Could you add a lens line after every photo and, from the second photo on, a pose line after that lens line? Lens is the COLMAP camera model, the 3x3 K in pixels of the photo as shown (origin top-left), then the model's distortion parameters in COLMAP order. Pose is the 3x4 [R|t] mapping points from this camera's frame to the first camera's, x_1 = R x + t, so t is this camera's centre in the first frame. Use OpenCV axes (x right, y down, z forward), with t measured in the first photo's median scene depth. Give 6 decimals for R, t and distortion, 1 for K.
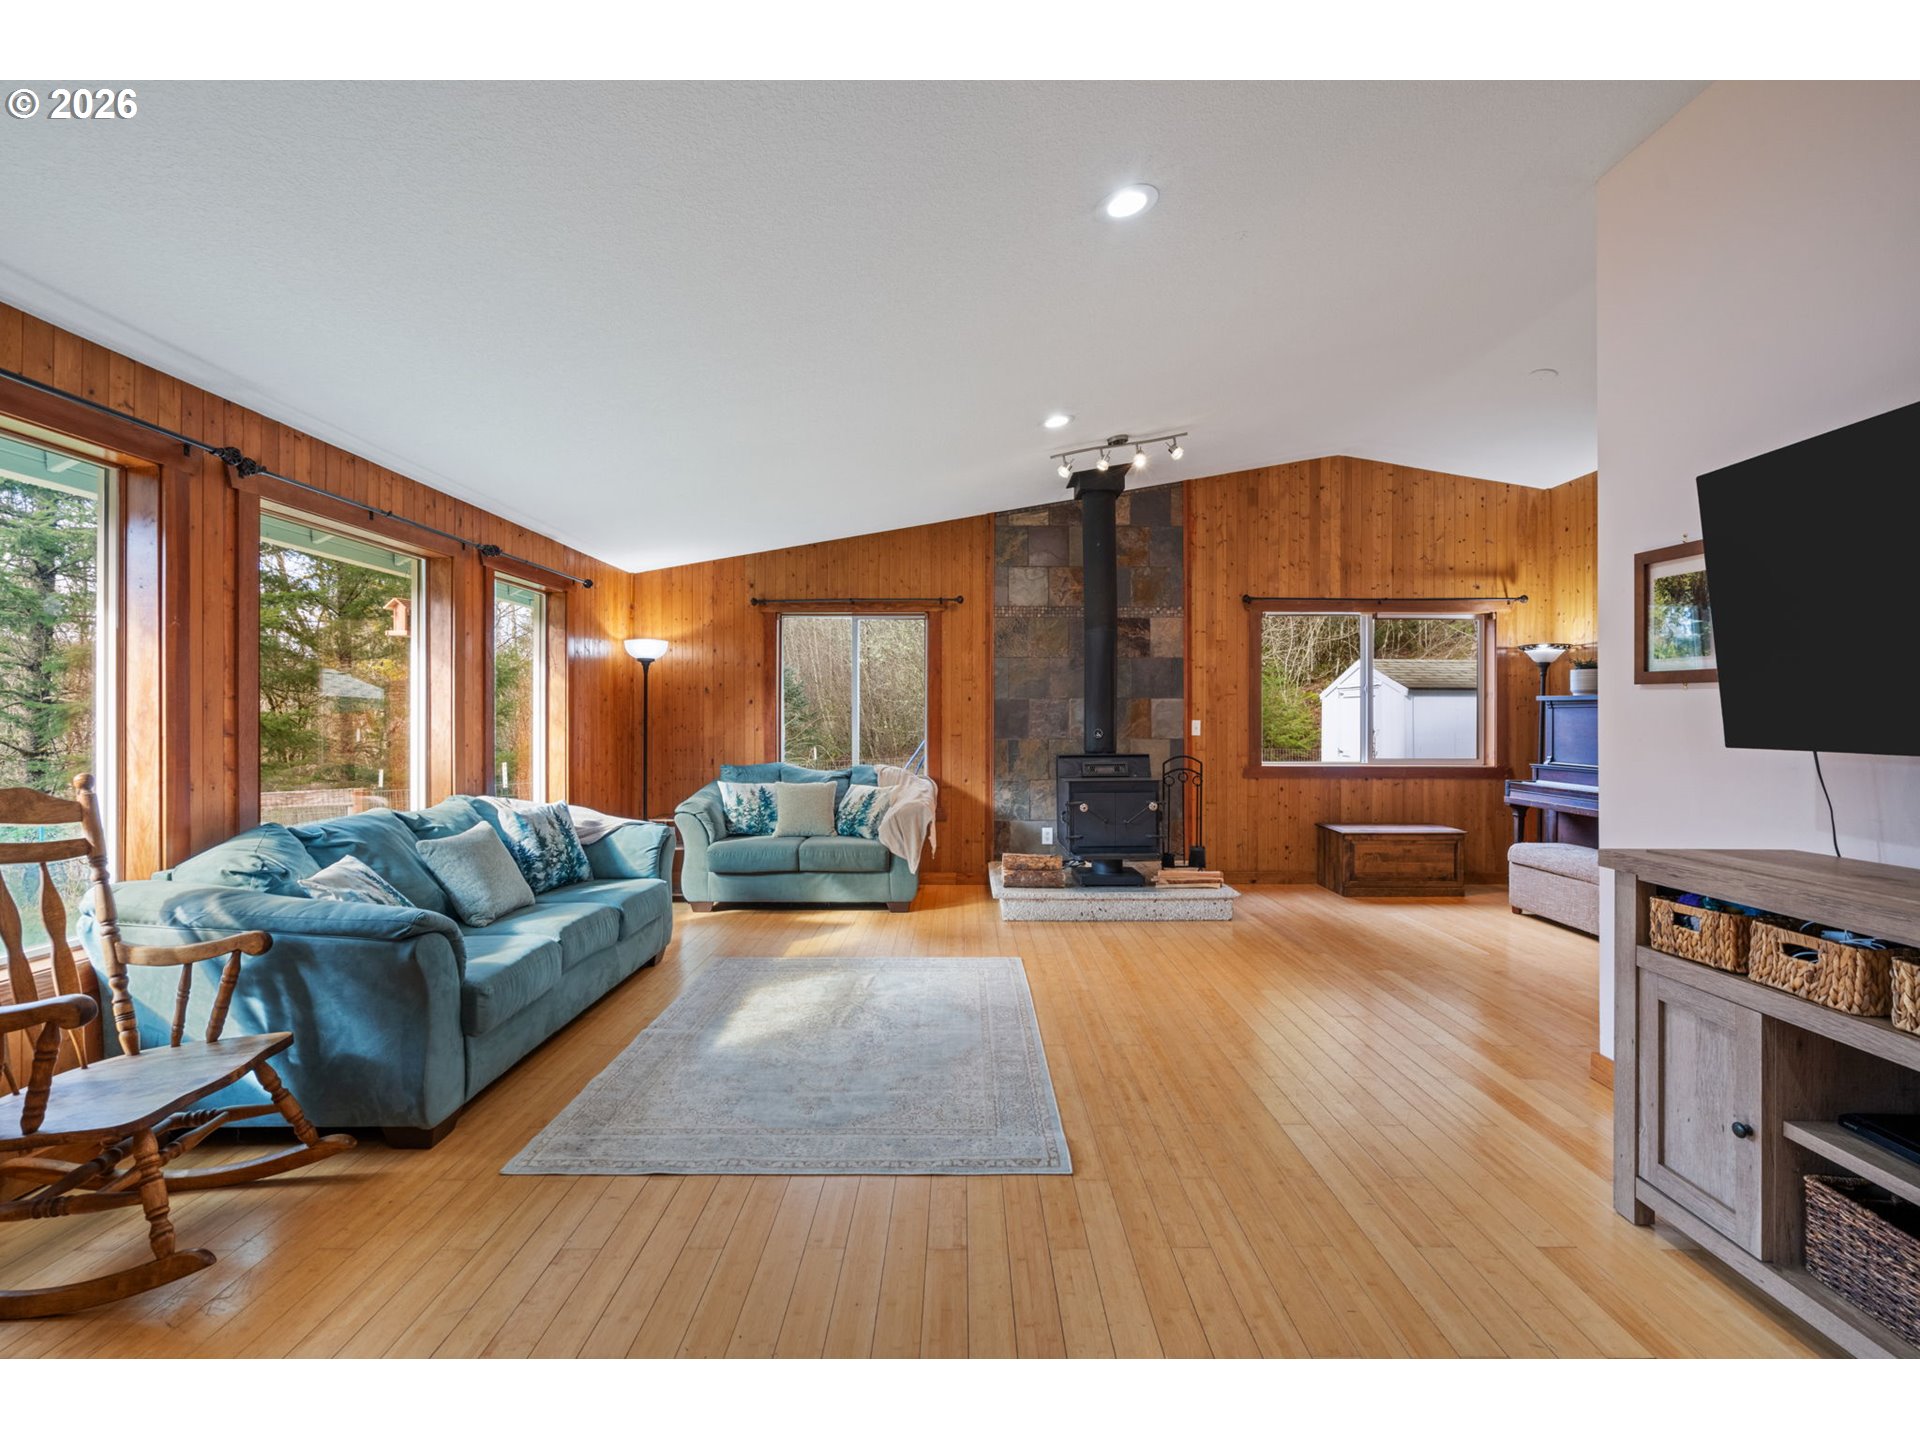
lens RADIAL K [[862.5, 0, 962.2], [0, 862.5, 716.7], [0, 0, 1]] dist [-0.003047, -0.000107]
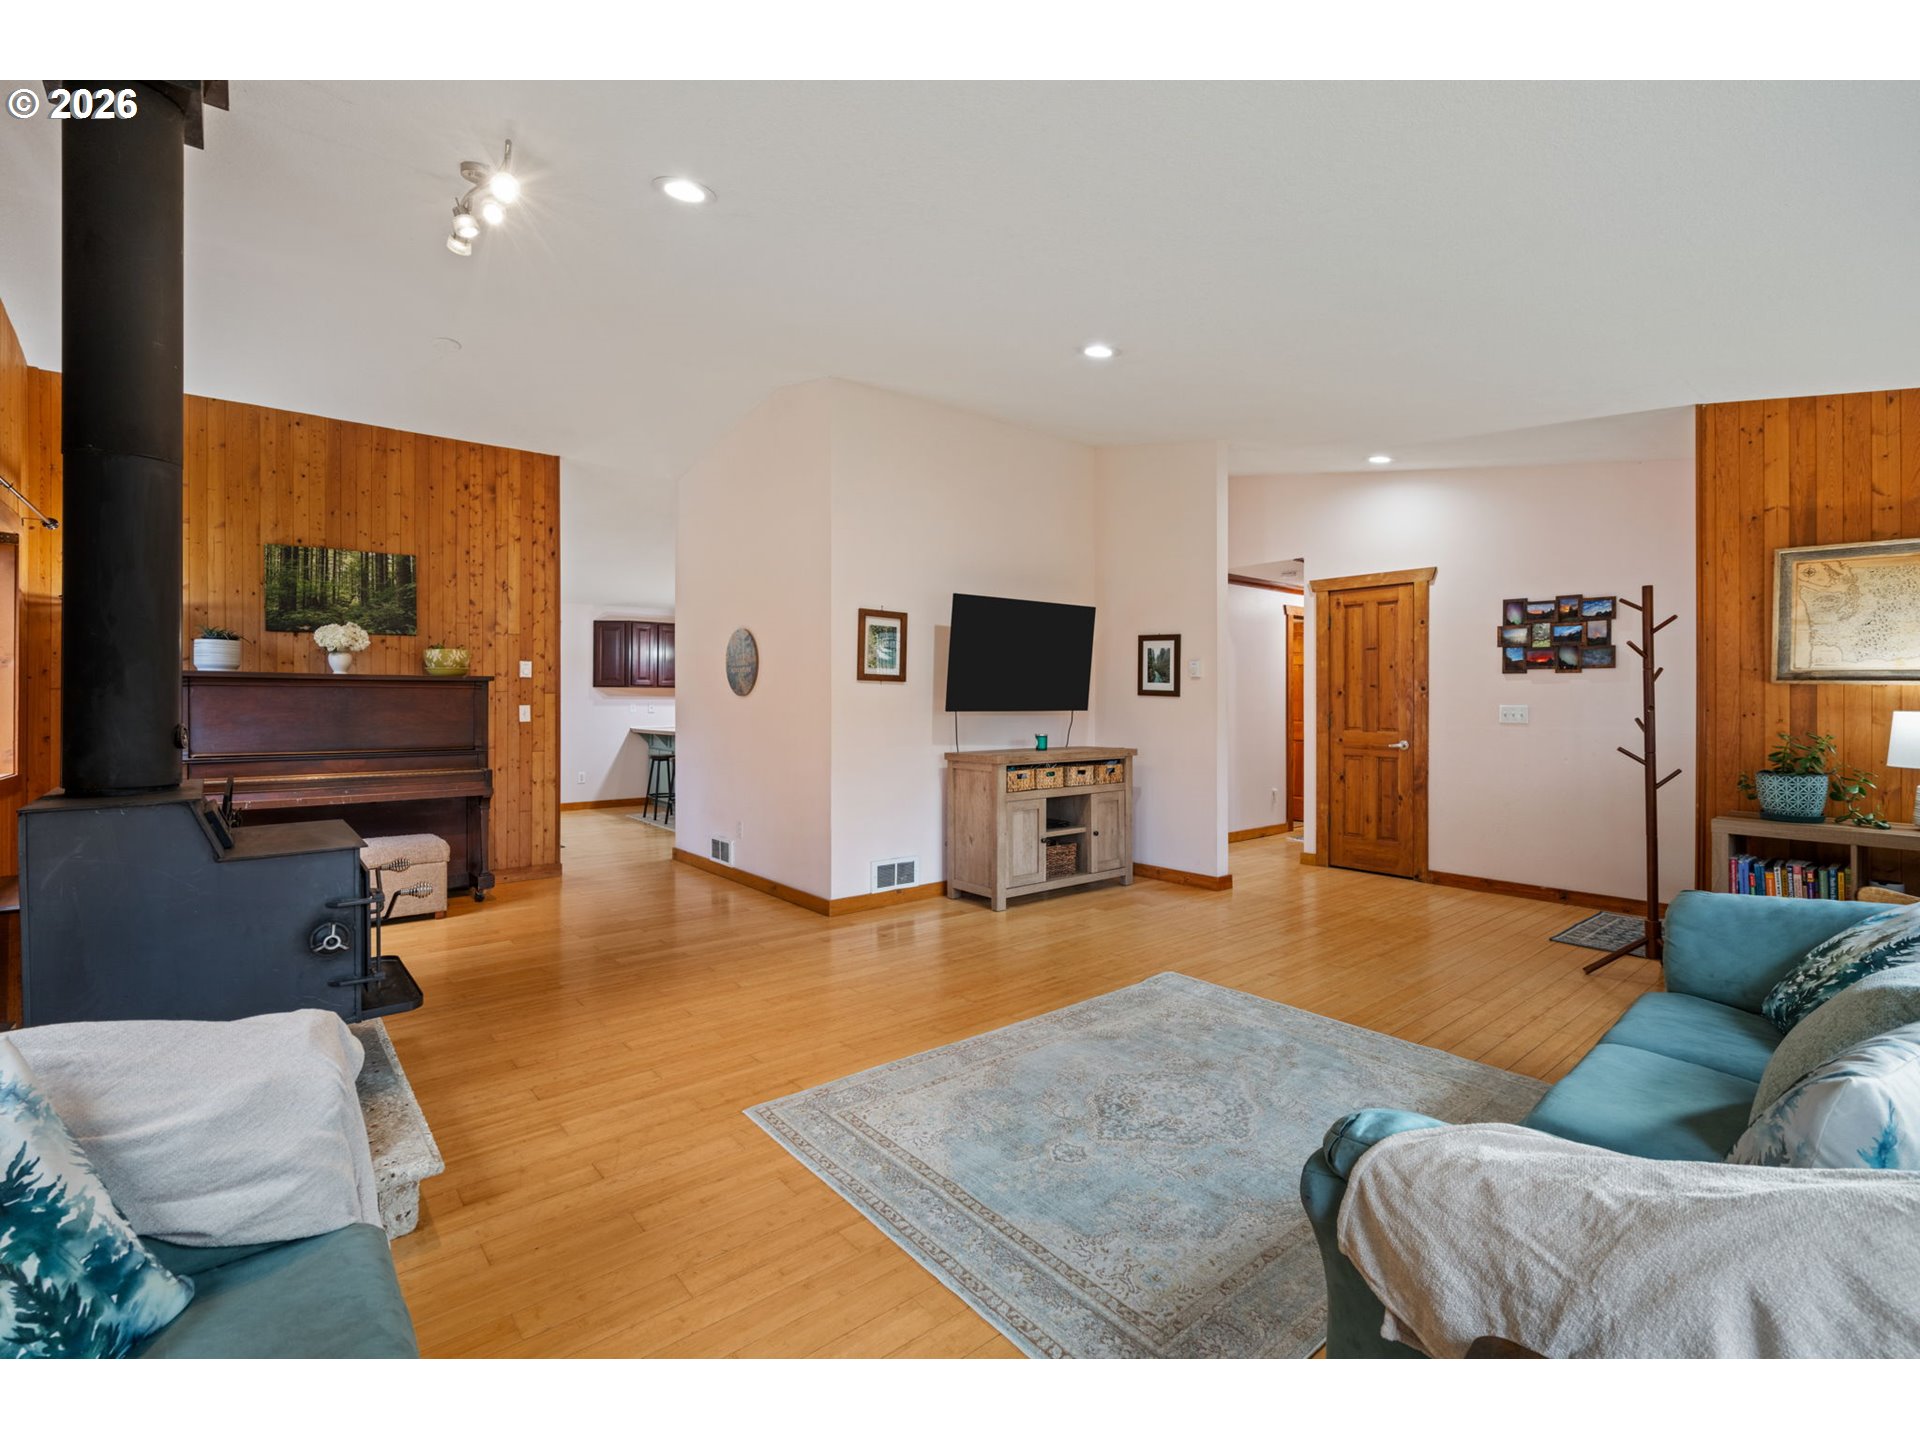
lens RADIAL K [[862.5, 0, 962.2], [0, 862.5, 707.0], [0, 0, 1]] dist [-0.003047, -0.000107]
pose [[-0.638968, -0.005090, 0.769216, -0.801938], [0.001878, 0.999965, 0.008177, 0.003714], [-0.769231, 0.006669, -0.638936, 2.140643]]
